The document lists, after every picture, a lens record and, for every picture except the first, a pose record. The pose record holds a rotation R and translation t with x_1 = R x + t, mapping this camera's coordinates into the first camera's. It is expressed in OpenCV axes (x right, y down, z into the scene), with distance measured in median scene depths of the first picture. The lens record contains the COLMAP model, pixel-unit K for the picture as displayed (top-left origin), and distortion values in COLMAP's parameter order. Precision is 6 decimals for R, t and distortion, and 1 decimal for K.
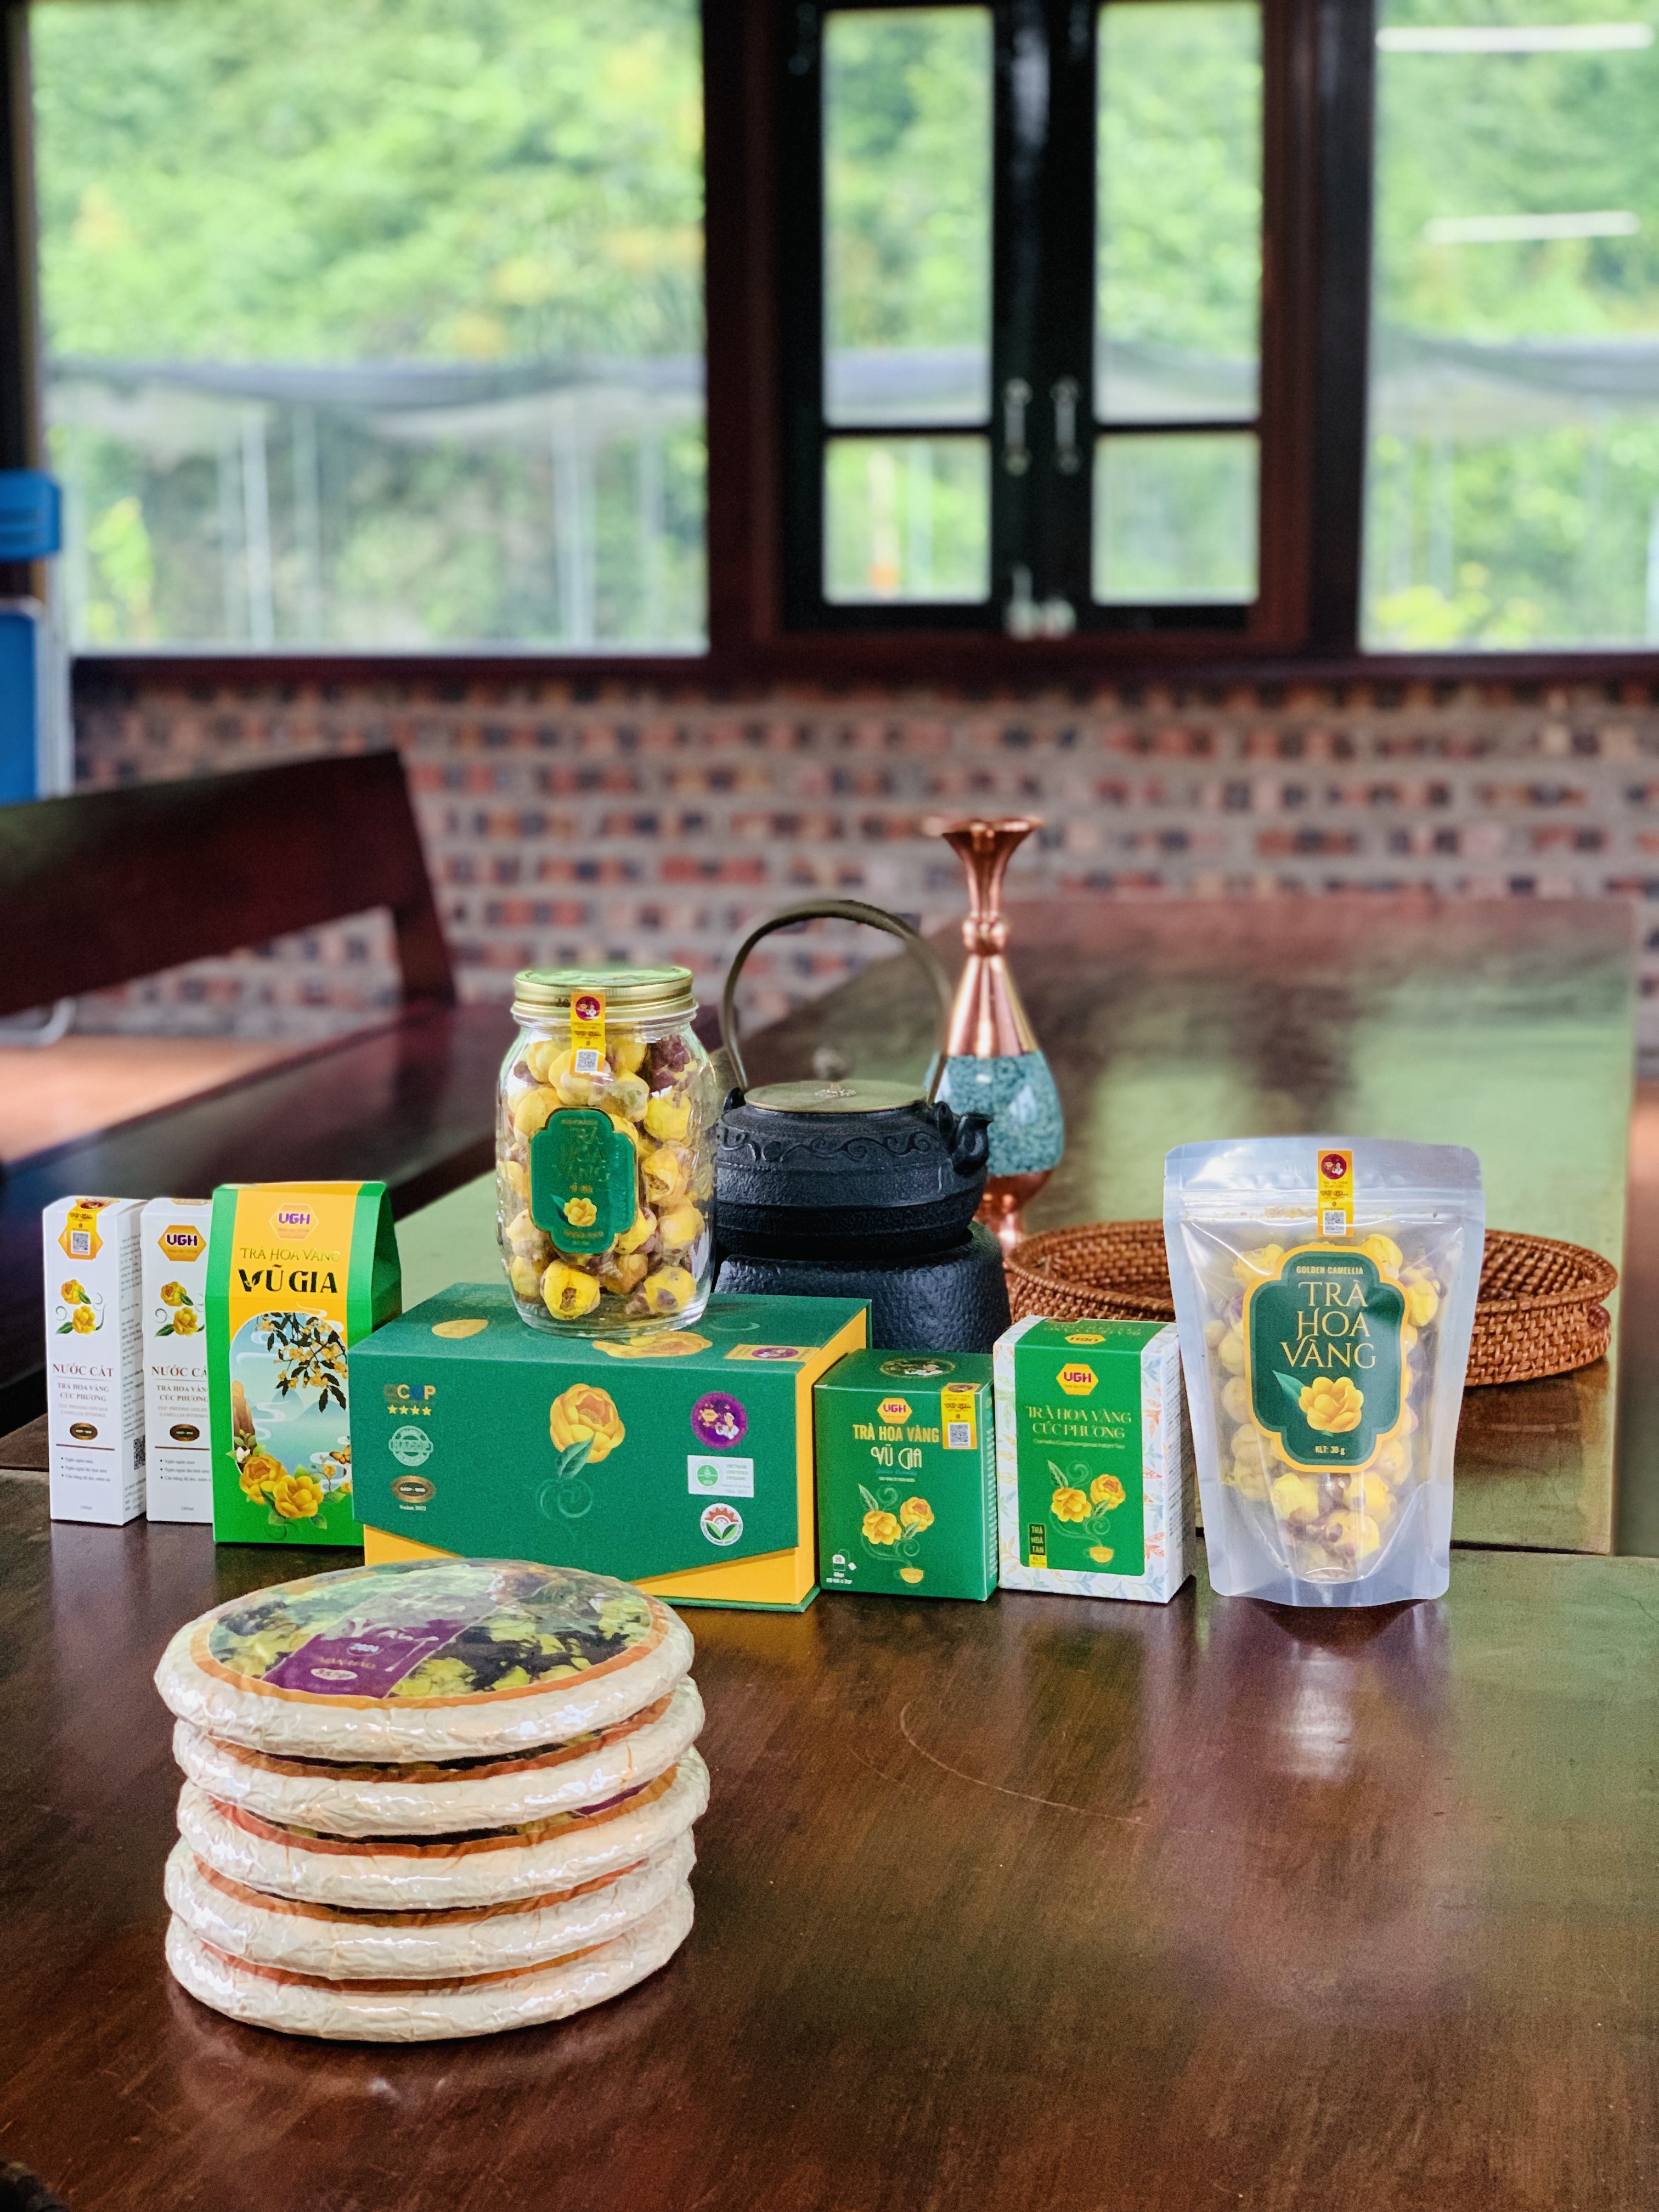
lens RADIAL K [[3339.6, 0, 829.5], [0, 3339.6, 1106.0], [0, 0, 1]] dist [-0.162598, -0.016420]
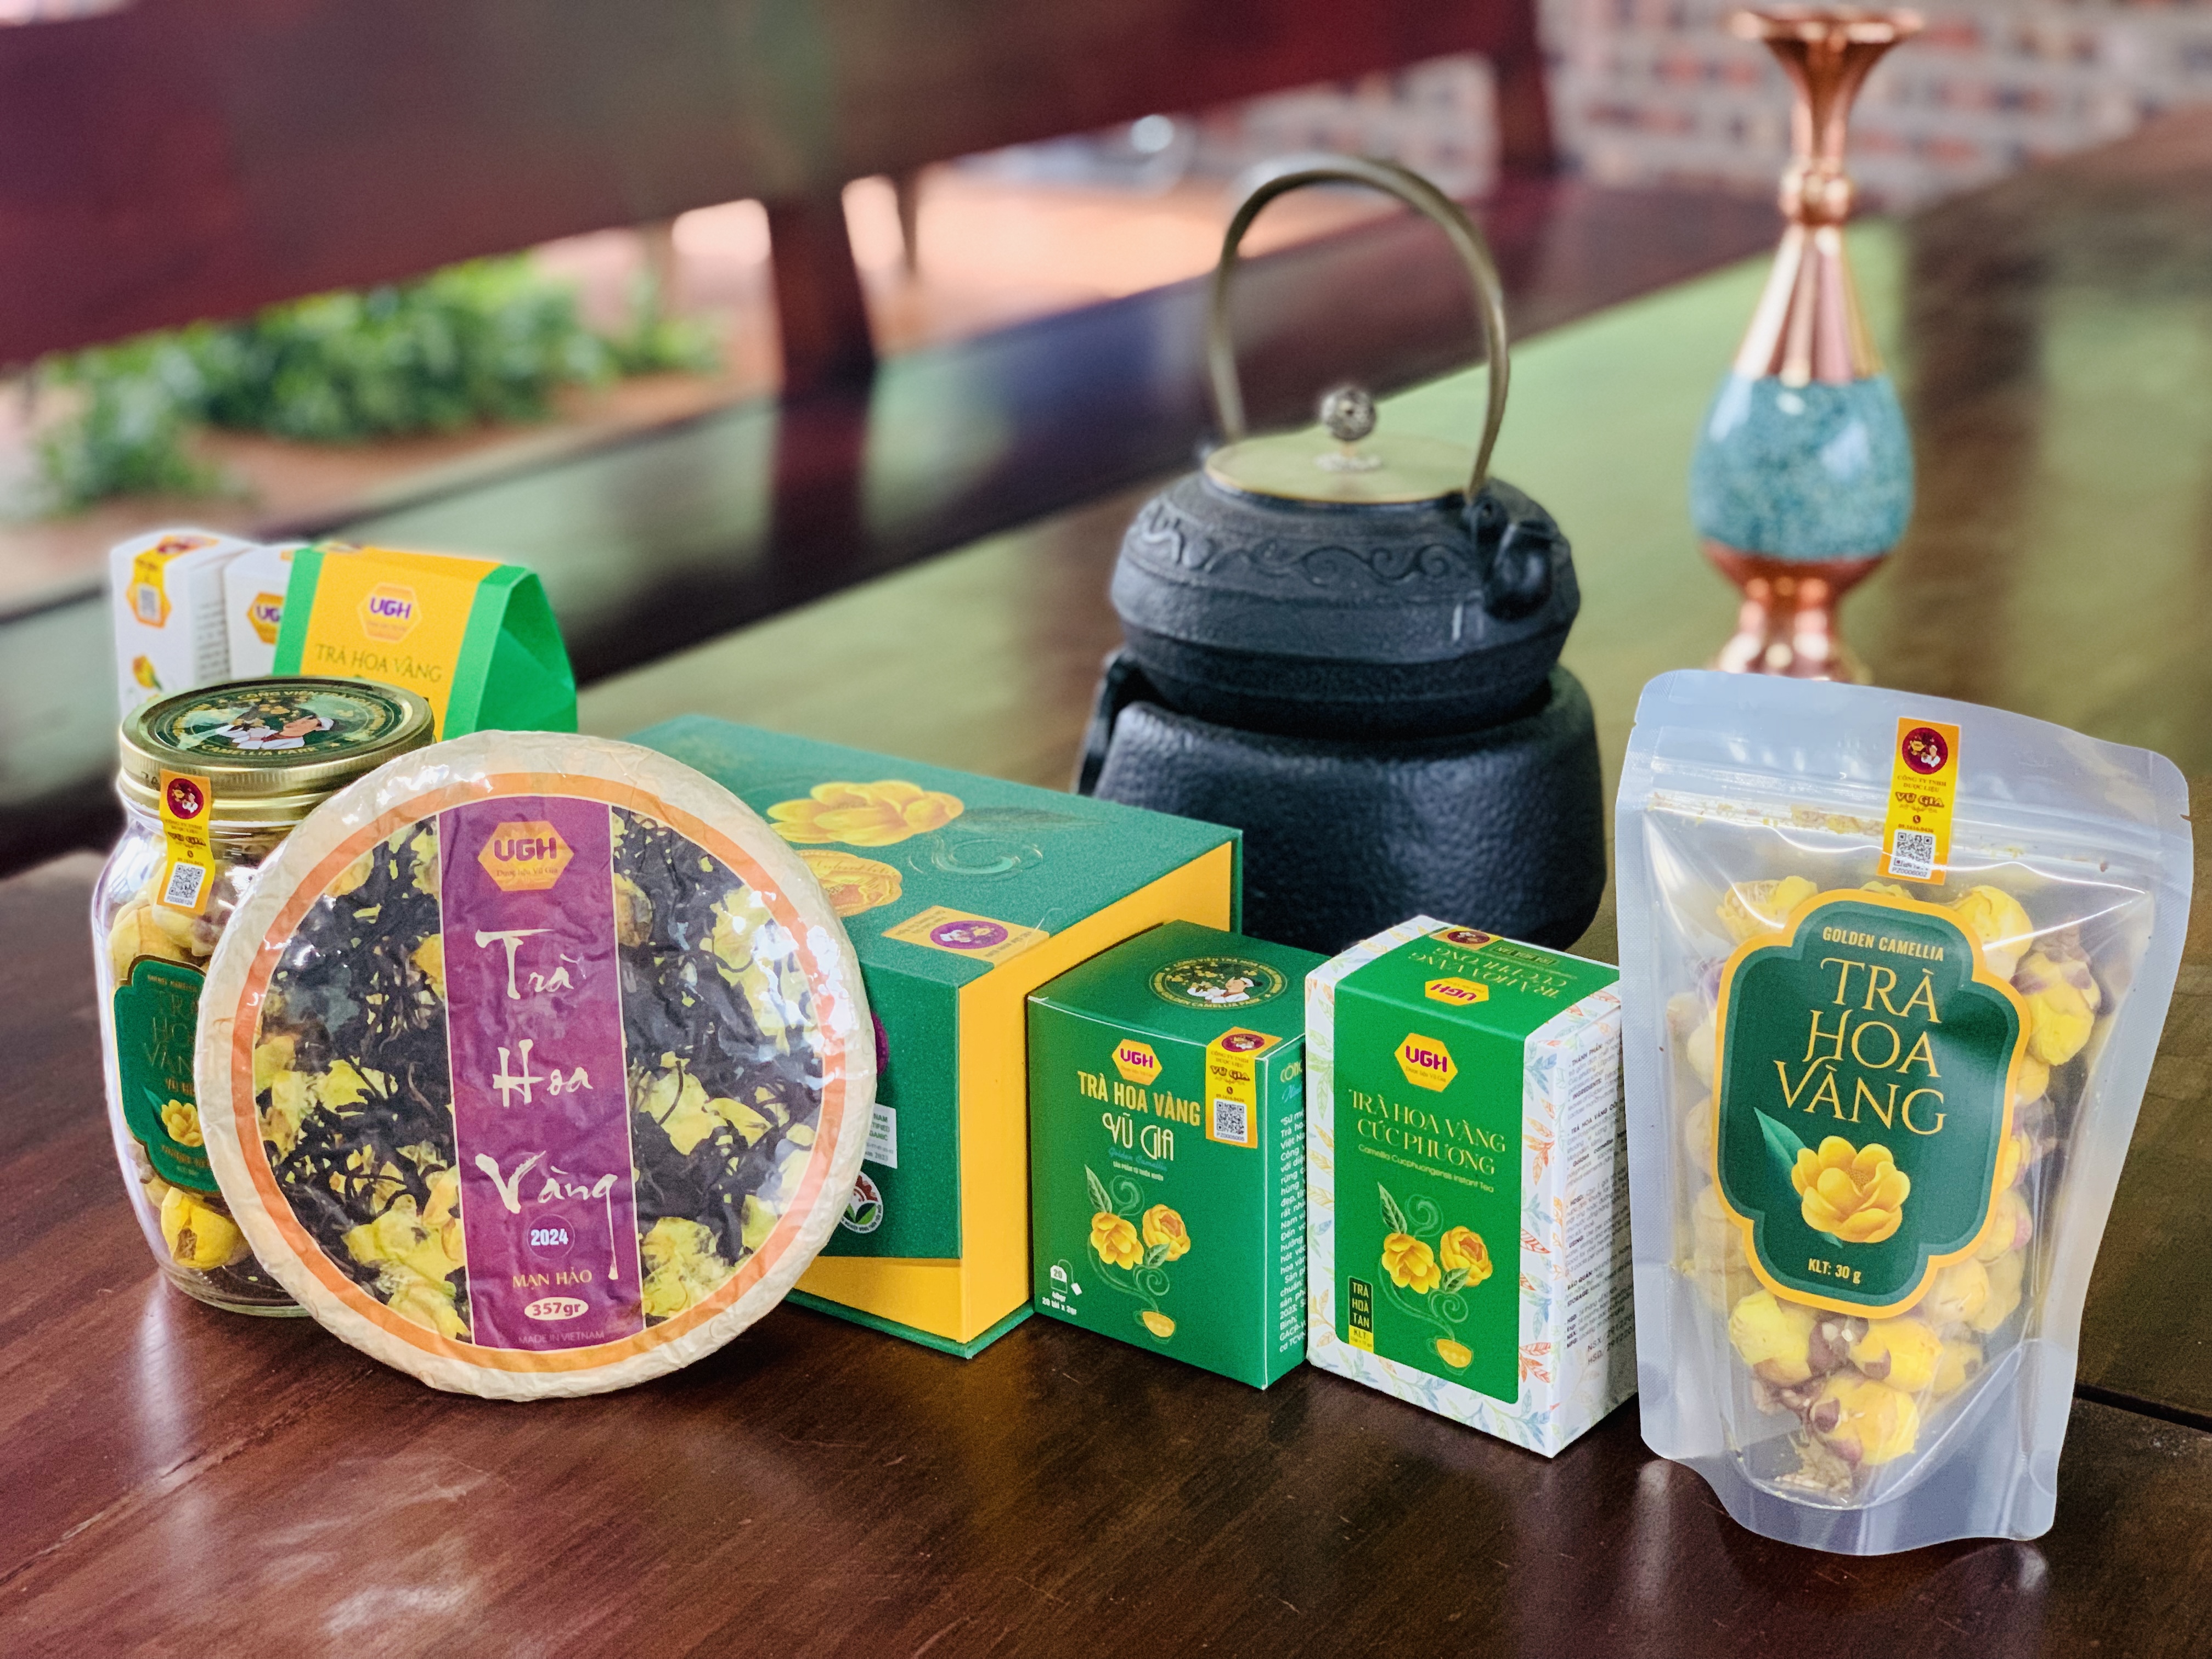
lens RADIAL K [[3339.4, 0, 1108.1], [0, 3339.4, 886.7], [0, 0, 1]] dist [-0.008468, 0.003911]
pose [[0.947595, 0.129045, -0.292253, 0.185420], [-0.071908, 0.977469, 0.198451, -0.057085], [0.311277, -0.167036, 0.935524, 0.449013]]
